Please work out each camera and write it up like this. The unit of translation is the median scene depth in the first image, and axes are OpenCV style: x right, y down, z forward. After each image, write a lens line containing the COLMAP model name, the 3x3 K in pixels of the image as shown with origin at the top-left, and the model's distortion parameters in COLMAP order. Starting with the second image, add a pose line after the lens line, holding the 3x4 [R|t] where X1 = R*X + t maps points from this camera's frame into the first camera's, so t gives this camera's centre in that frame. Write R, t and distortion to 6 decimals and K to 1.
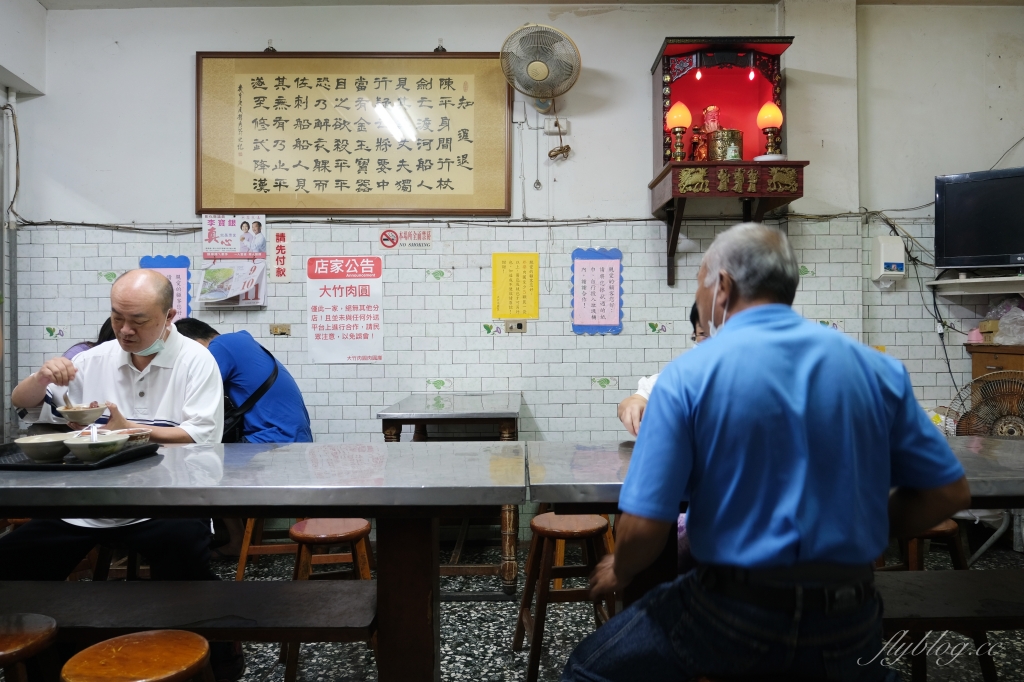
lens RADIAL K [[720.9, 0, 511.4], [0, 720.9, 338.1], [0, 0, 1]] dist [-0.025548, 0.010236]
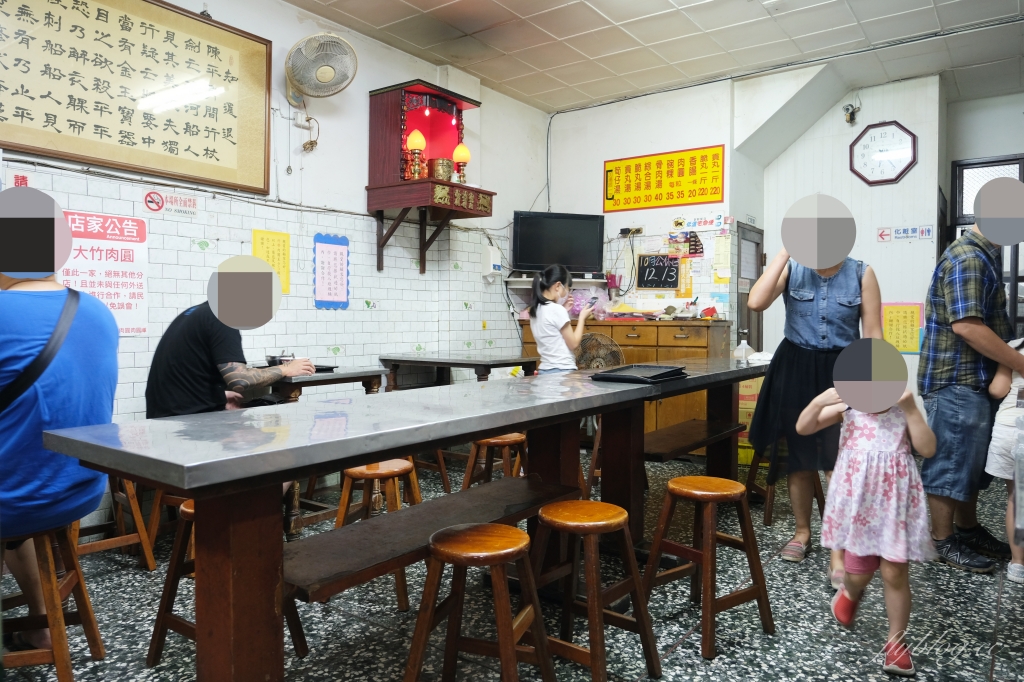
lens RADIAL K [[720.9, 0, 509.7], [0, 720.9, 337.9], [0, 0, 1]] dist [-0.025548, 0.010236]
pose [[0.589431, -0.012768, 0.807718, -0.647901], [-0.001469, 0.999856, 0.016877, 0.021211], [-0.807817, -0.011134, 0.589328, 0.087055]]
